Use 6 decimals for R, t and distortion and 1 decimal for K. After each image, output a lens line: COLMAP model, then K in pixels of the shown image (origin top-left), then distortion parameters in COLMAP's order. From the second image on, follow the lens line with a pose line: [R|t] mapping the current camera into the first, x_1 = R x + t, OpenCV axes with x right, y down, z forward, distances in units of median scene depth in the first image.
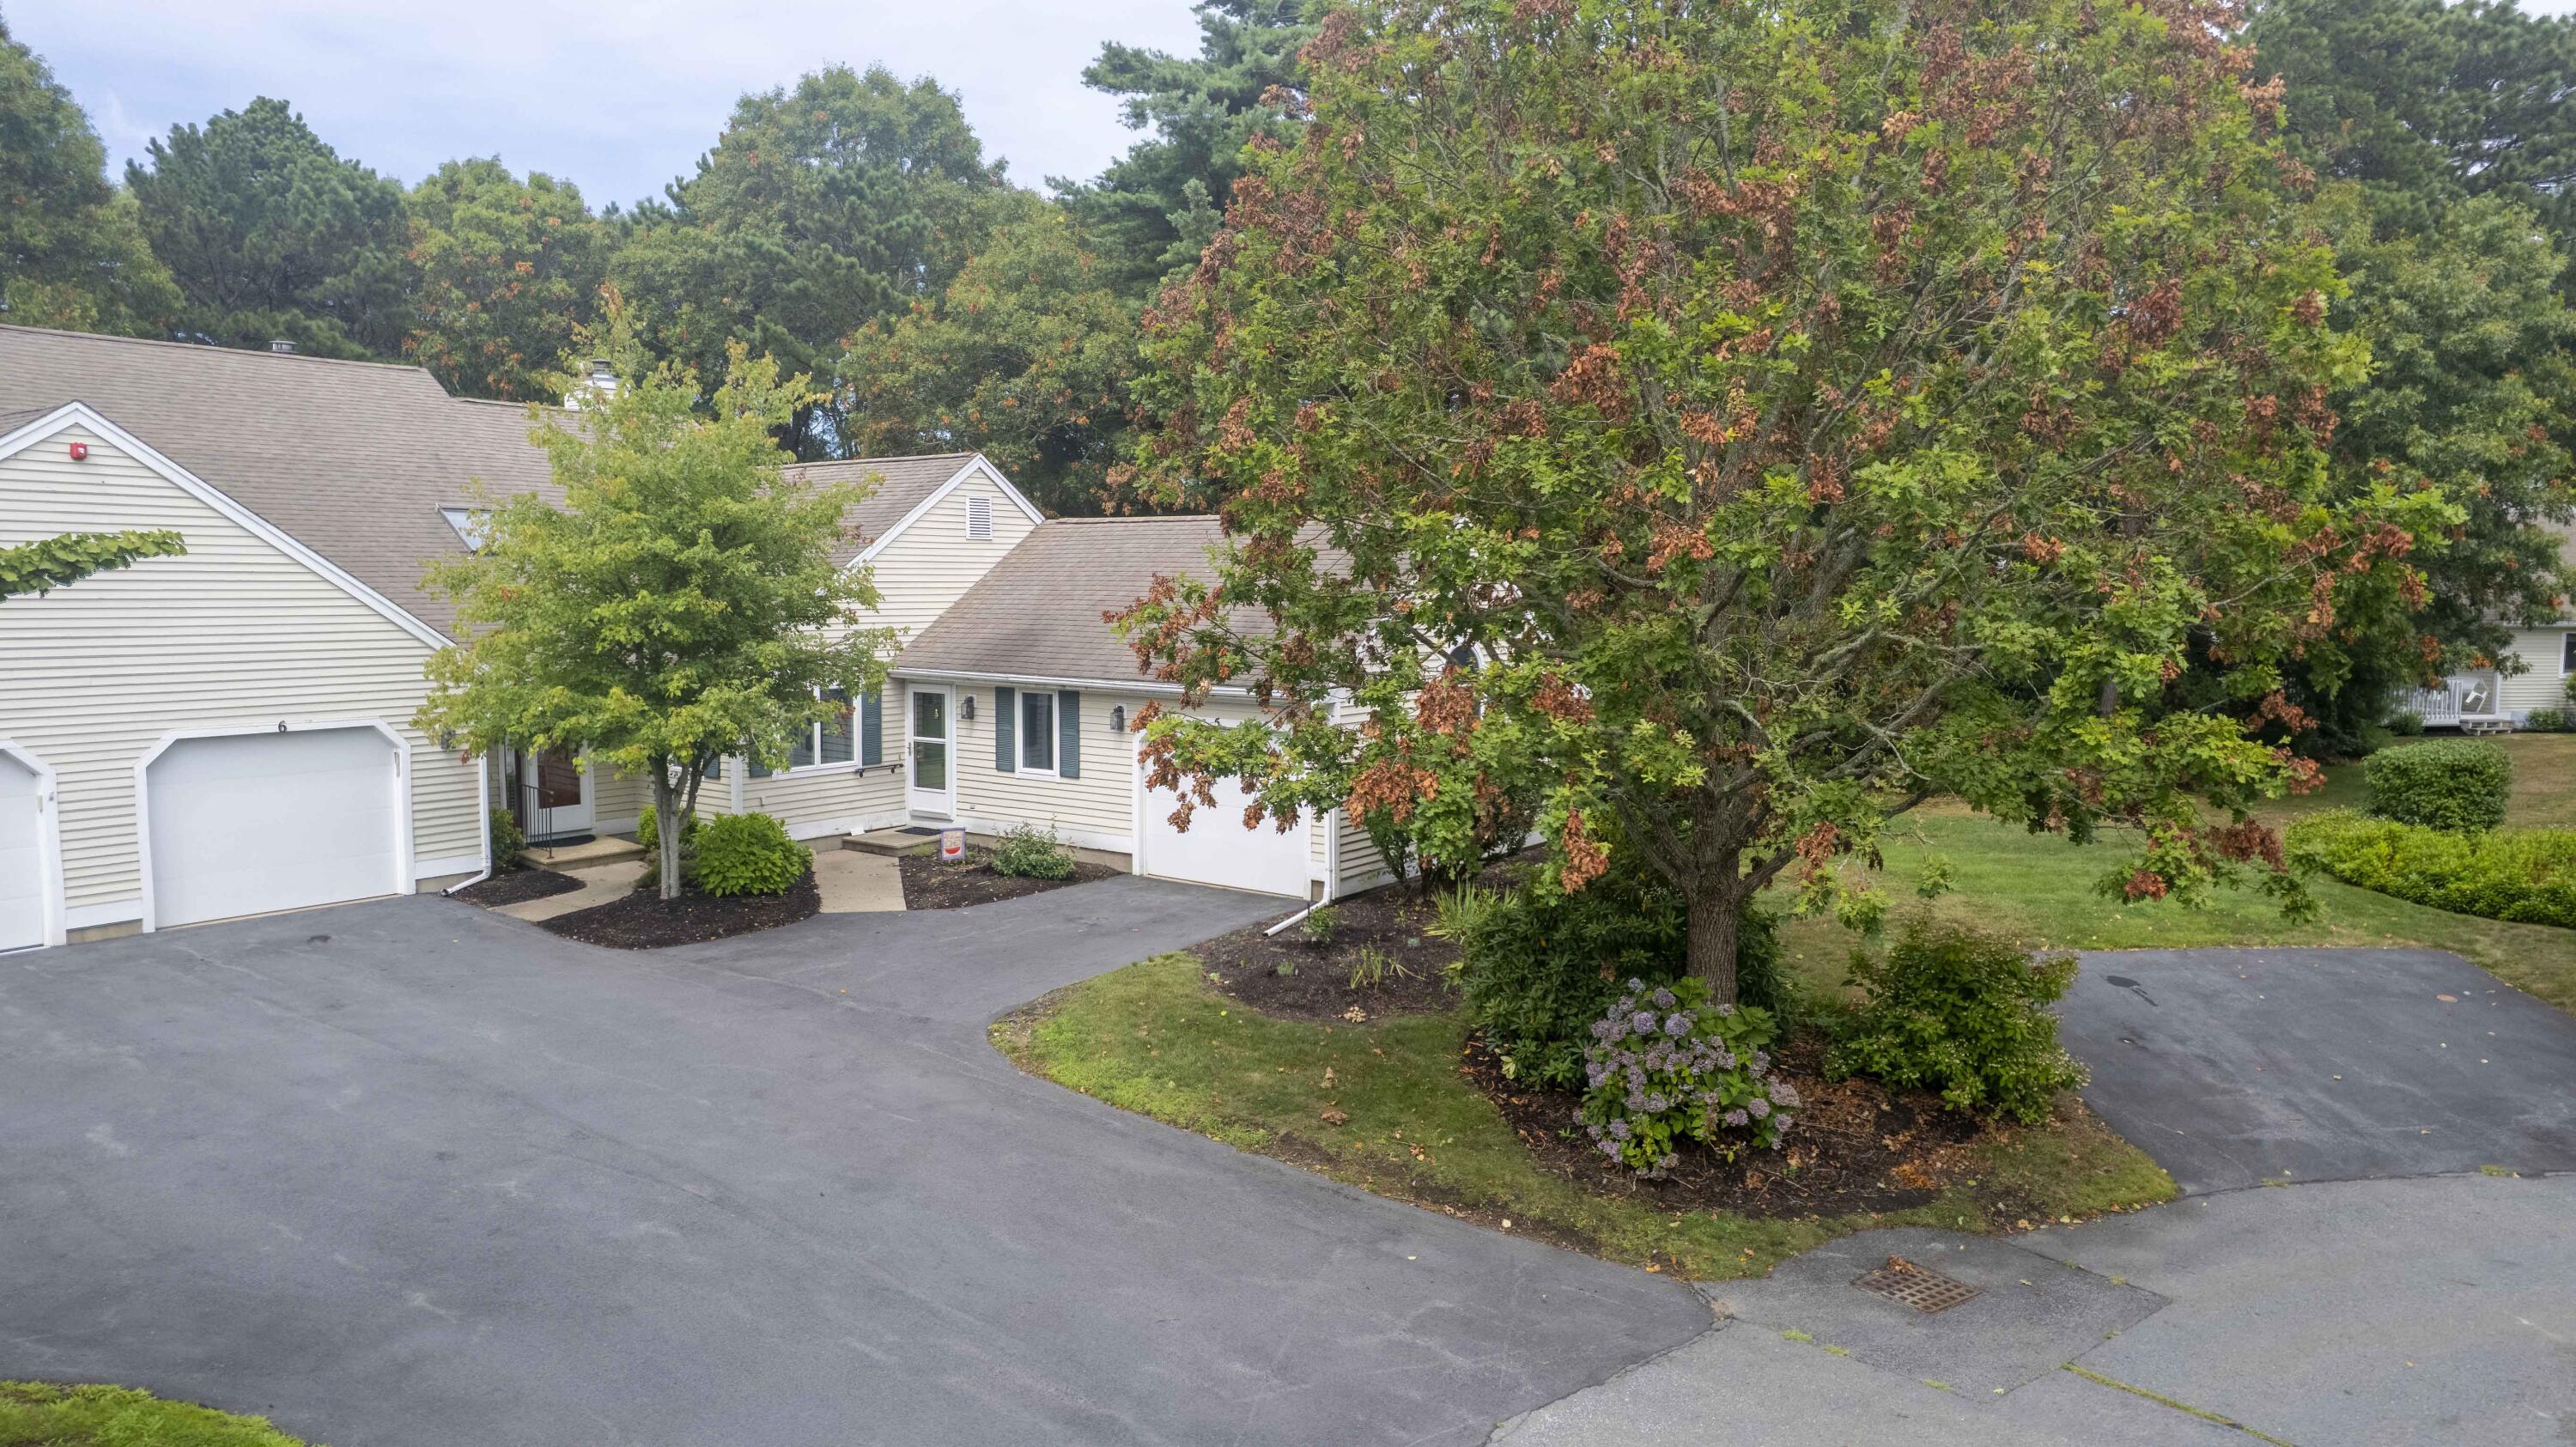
lens RADIAL K [[1682.7, 0, 1292.6], [0, 1682.7, 711.8], [0, 0, 1]] dist [-0.074941, 0.080386]
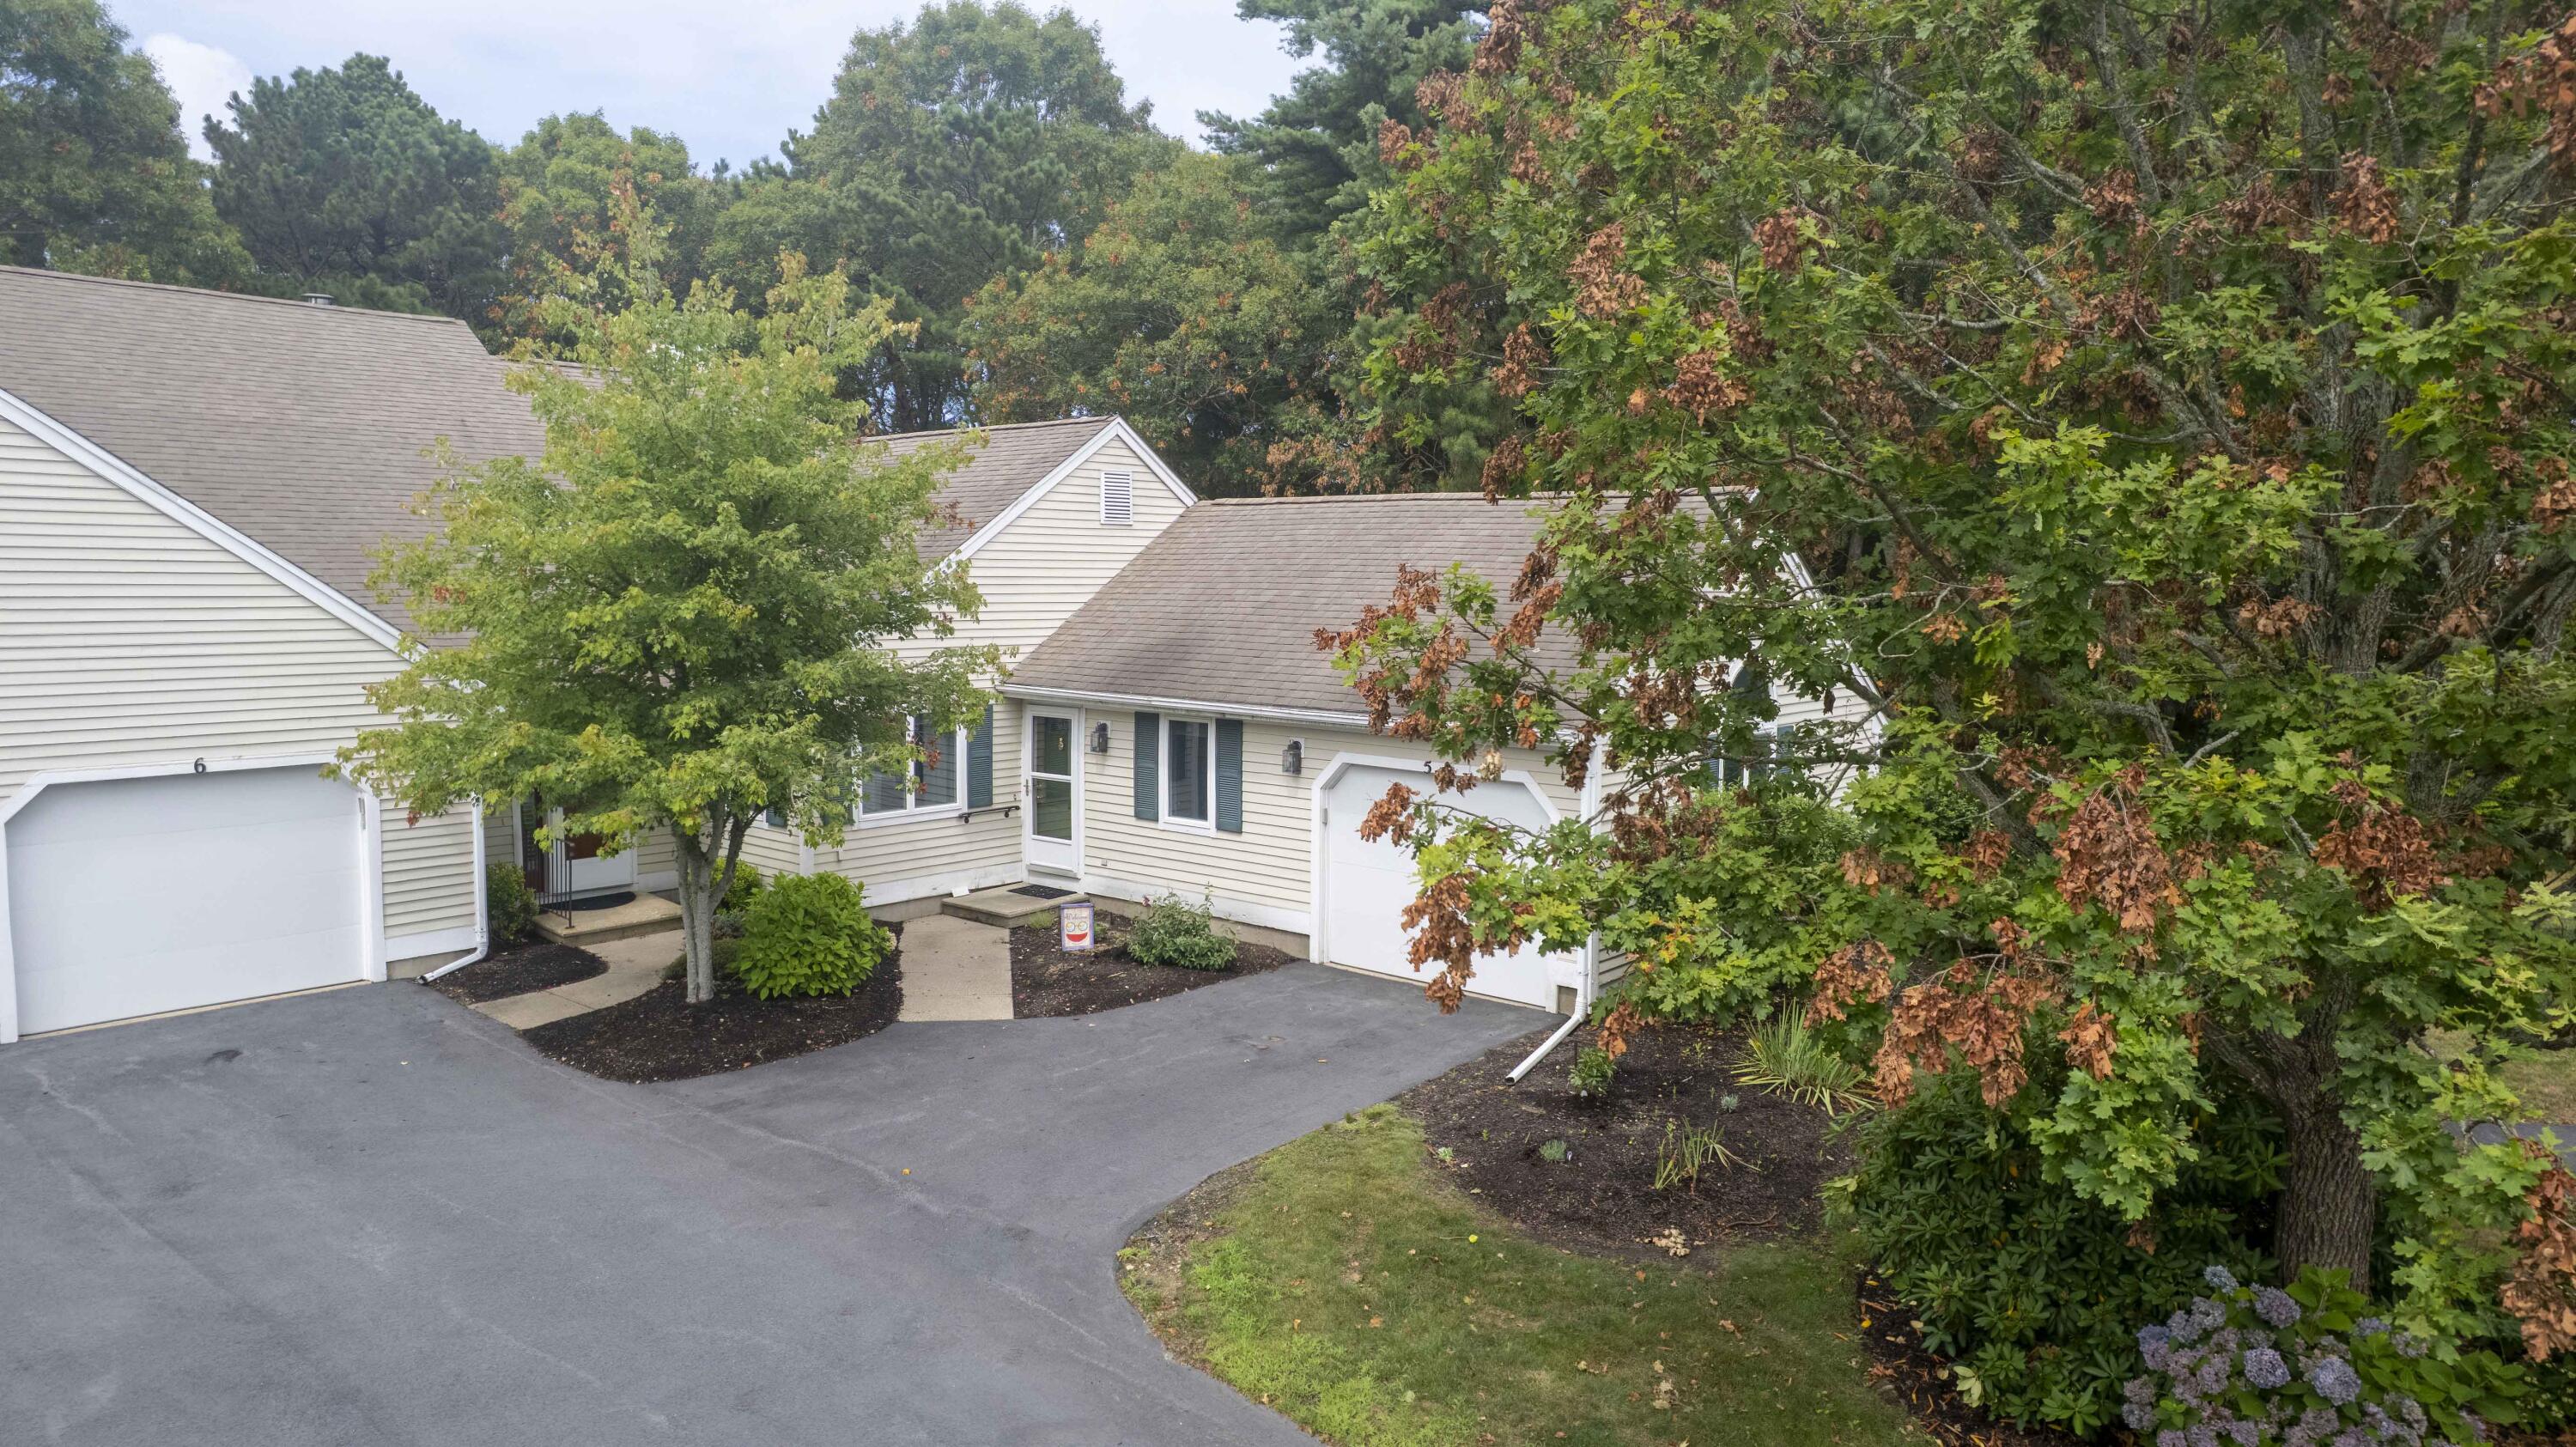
lens RADIAL K [[1682.7, 0, 1292.6], [0, 1682.7, 711.8], [0, 0, 1]] dist [-0.074941, 0.080386]
pose [[0.996508, 0.009527, -0.082948, -0.042363], [-0.009362, 0.999953, 0.002372, -0.019116], [0.082967, -0.001587, 0.996551, 0.246476]]
